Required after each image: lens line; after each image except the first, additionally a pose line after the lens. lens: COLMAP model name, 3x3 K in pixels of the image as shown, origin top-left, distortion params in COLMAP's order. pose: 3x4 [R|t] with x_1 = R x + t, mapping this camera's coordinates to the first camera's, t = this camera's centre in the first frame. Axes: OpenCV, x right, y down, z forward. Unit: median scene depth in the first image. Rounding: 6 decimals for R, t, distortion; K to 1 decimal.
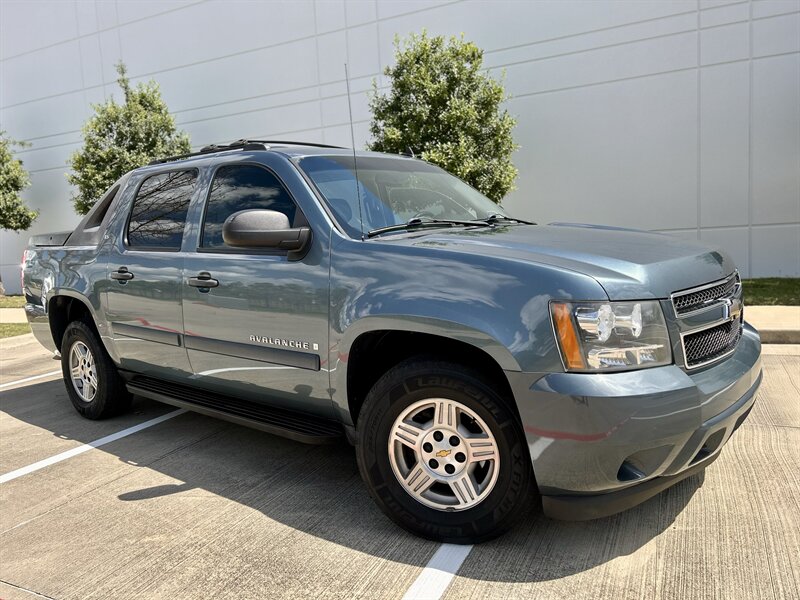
lens RADIAL K [[601.2, 0, 404.0], [0, 601.2, 300.2], [0, 0, 1]] dist [0.045264, -0.048798]
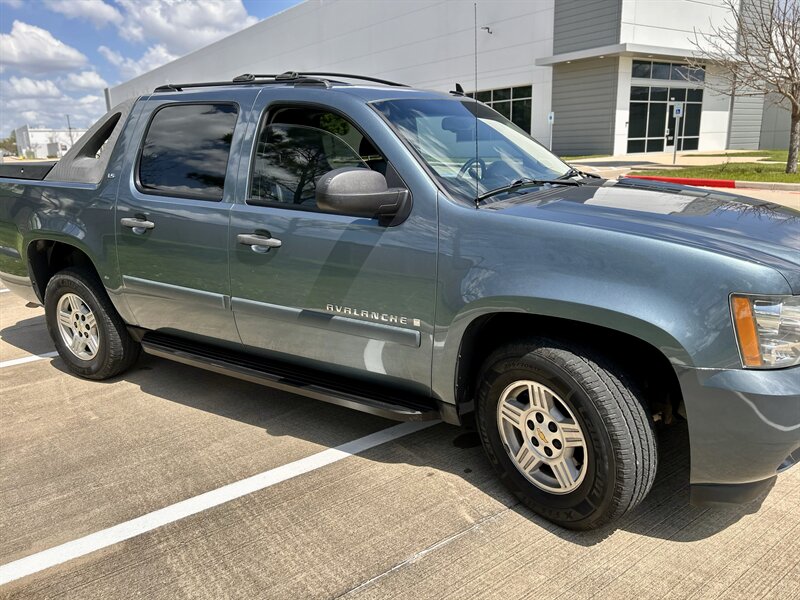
lens RADIAL K [[601.4, 0, 400.8], [0, 601.4, 295.7], [0, 0, 1]] dist [0.045595, -0.050224]
pose [[0.989890, -0.002468, 0.141818, -0.295392], [-0.016906, 0.990668, 0.135244, -0.085210], [-0.140828, -0.136274, 0.980610, 0.110334]]
